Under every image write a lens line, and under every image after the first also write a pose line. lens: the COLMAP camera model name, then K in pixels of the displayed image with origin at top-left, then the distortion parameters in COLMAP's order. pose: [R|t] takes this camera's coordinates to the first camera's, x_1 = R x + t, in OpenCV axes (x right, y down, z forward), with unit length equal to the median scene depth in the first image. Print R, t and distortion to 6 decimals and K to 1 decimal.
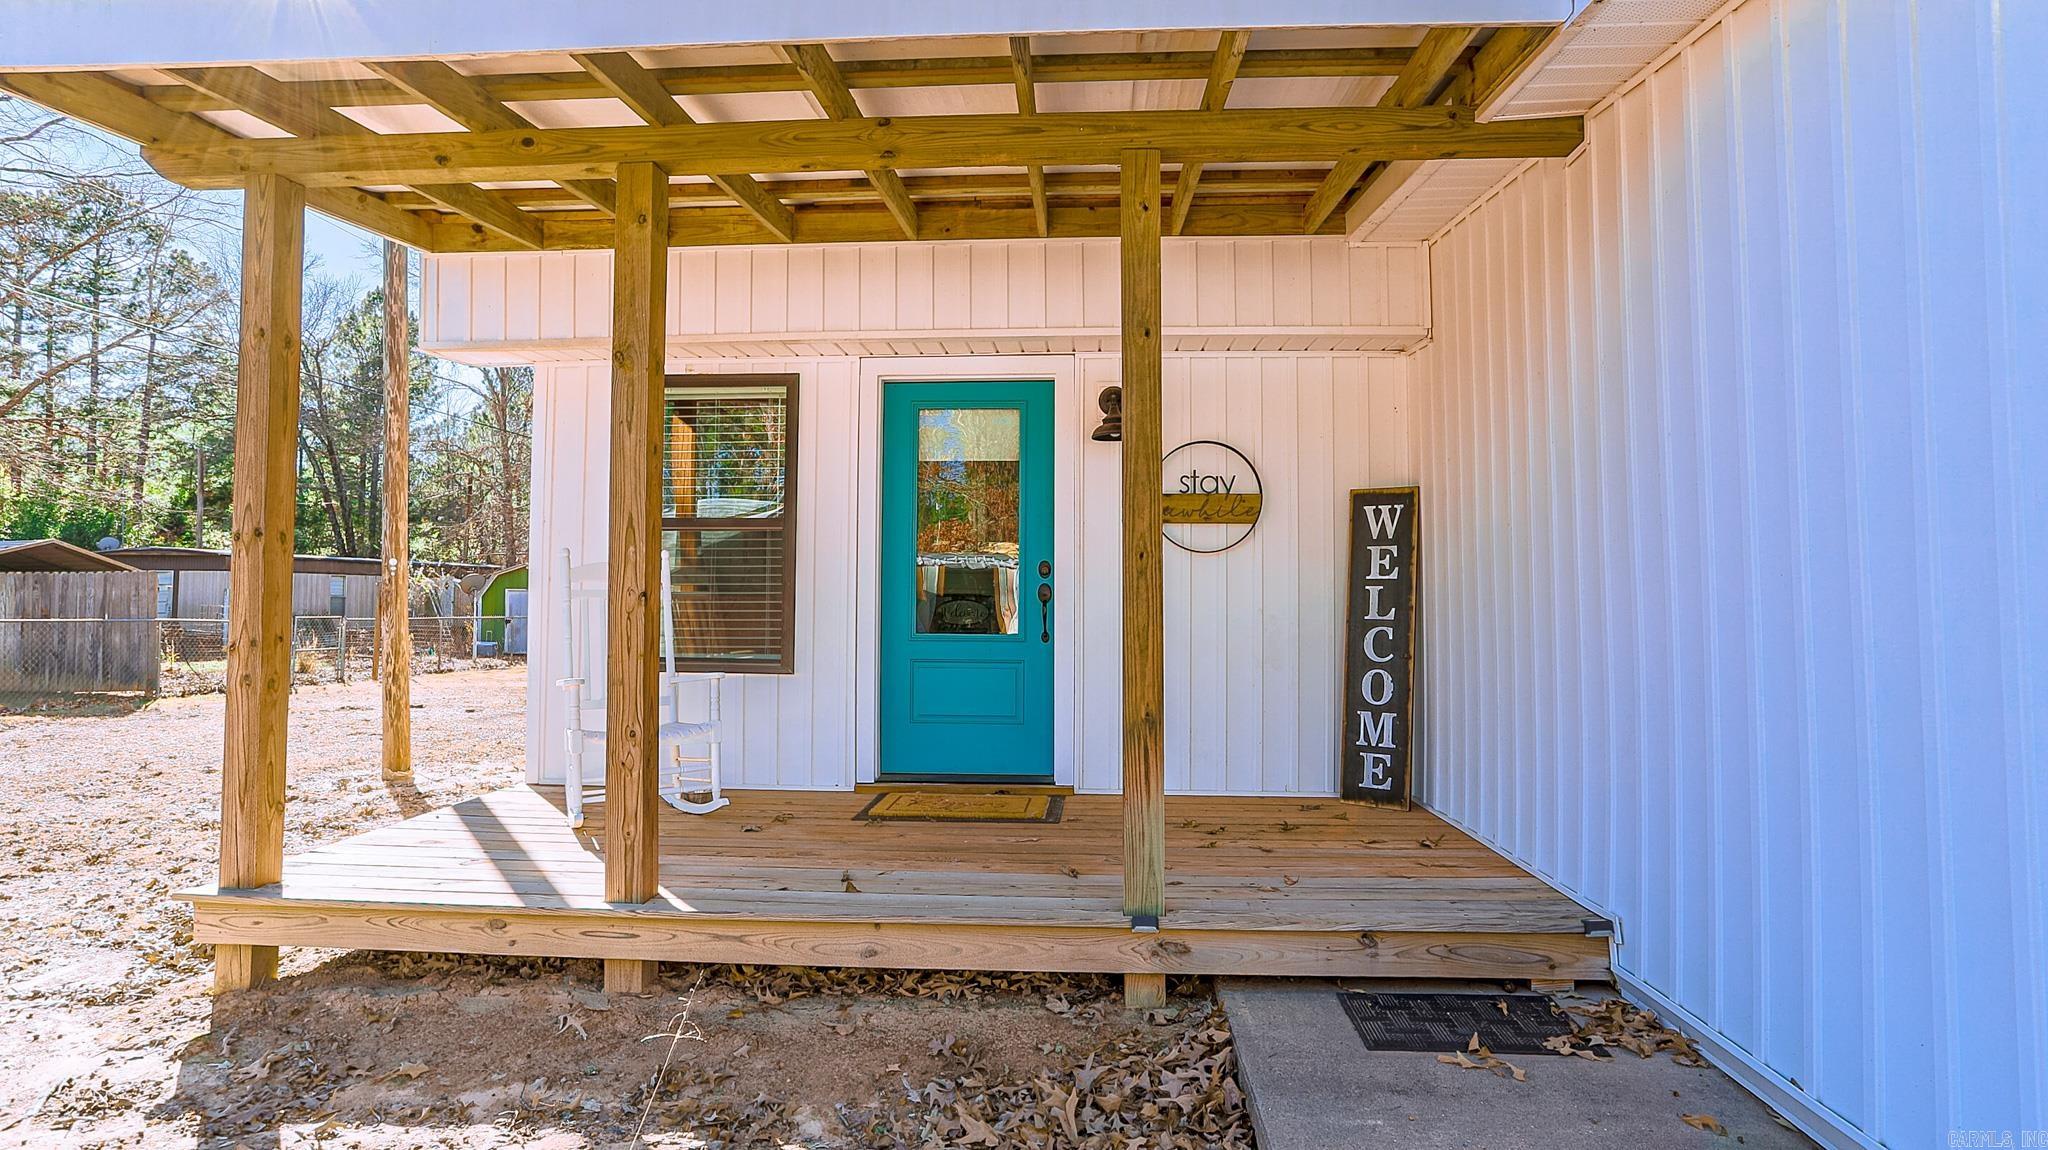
lens RADIAL K [[1066.1, 0, 1024.2], [0, 1066.1, 554.9], [0, 0, 1]] dist [-0.057545, 0.042238]
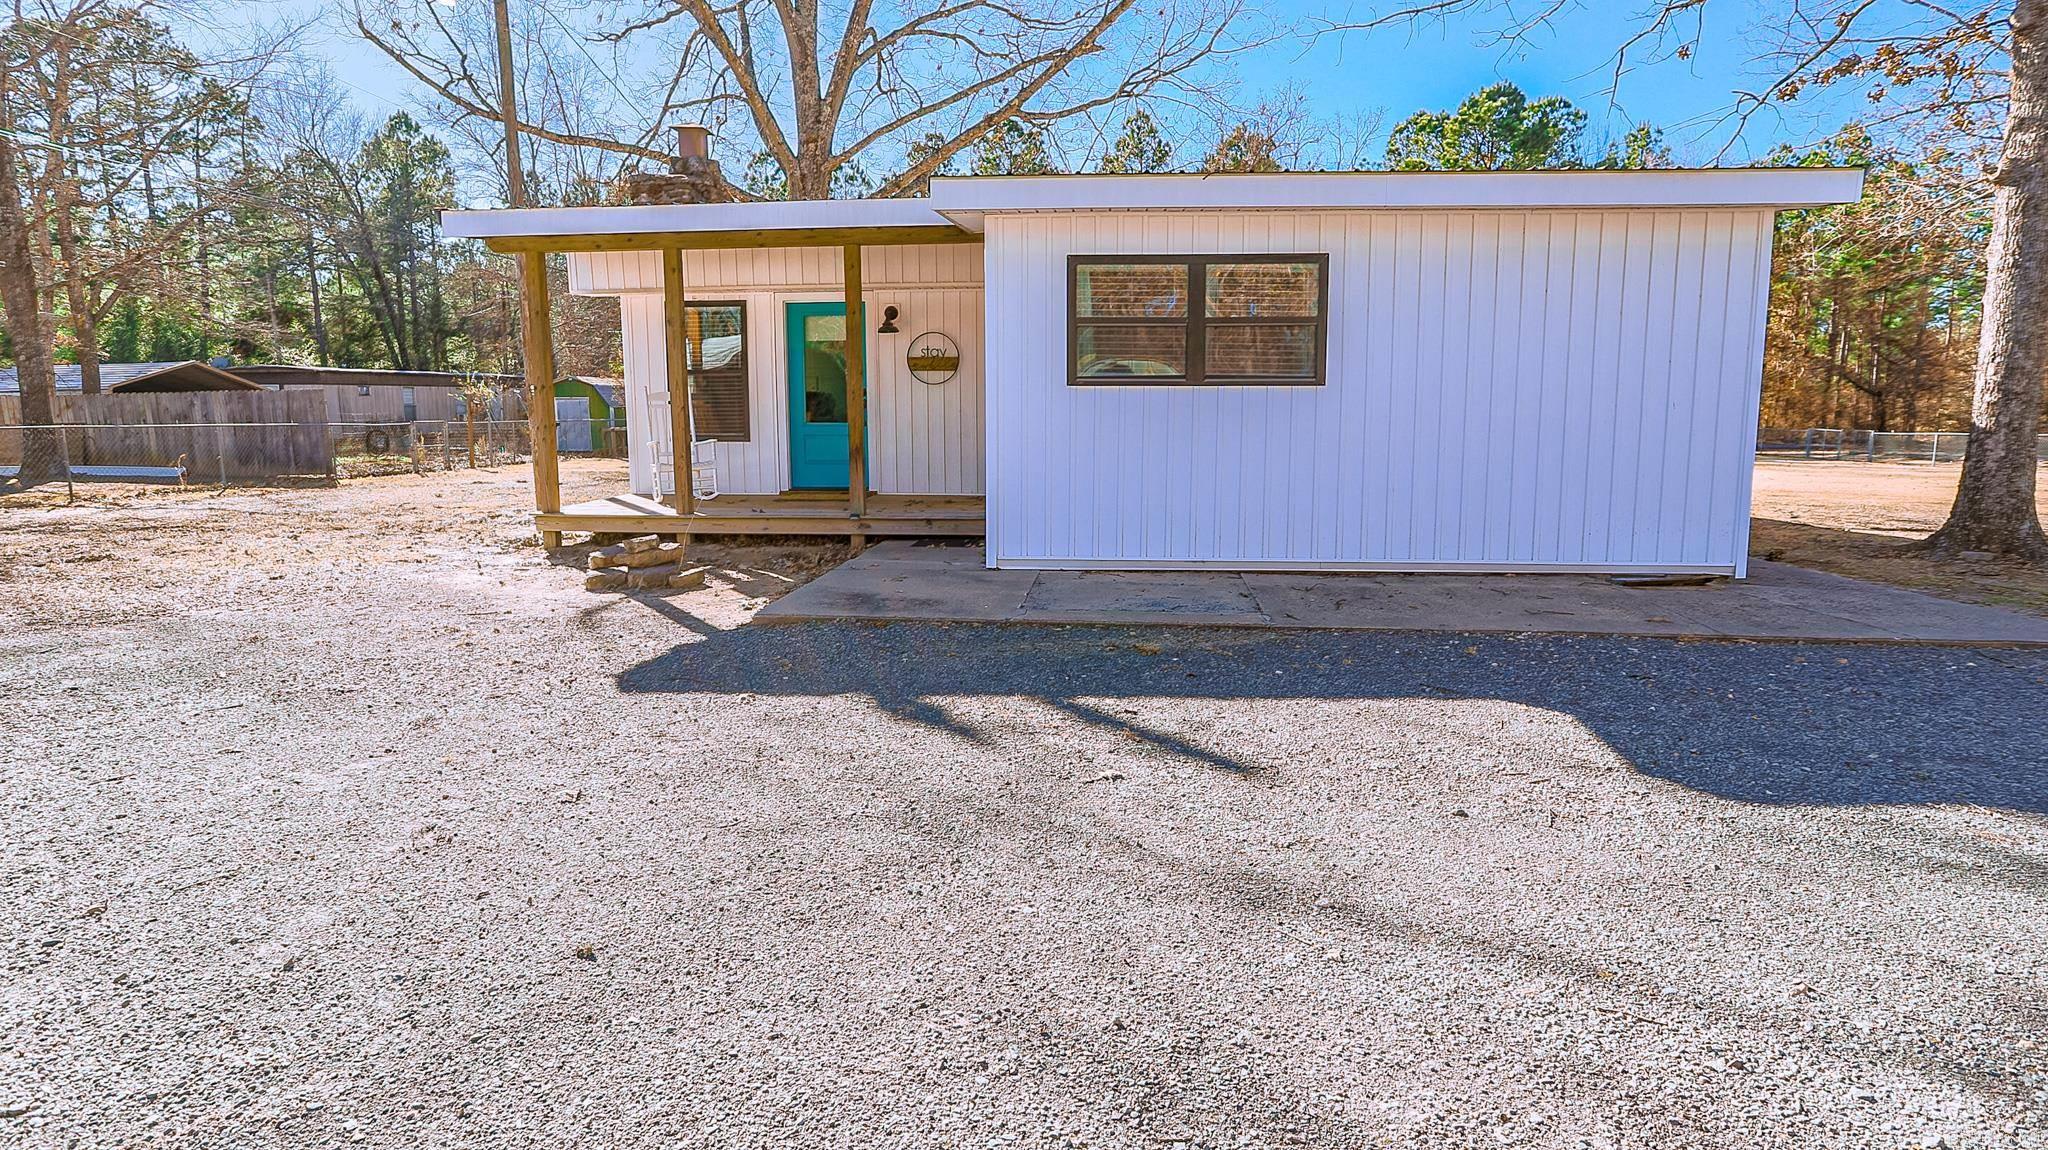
lens RADIAL K [[1066.1, 0, 1024.2], [0, 1066.1, 554.9], [0, 0, 1]] dist [-0.057545, 0.042238]
pose [[0.999815, -0.003125, -0.018998, 0.372125], [0.006600, 0.982581, 0.185715, -0.058830], [0.018087, -0.185806, 0.982420, -1.131439]]
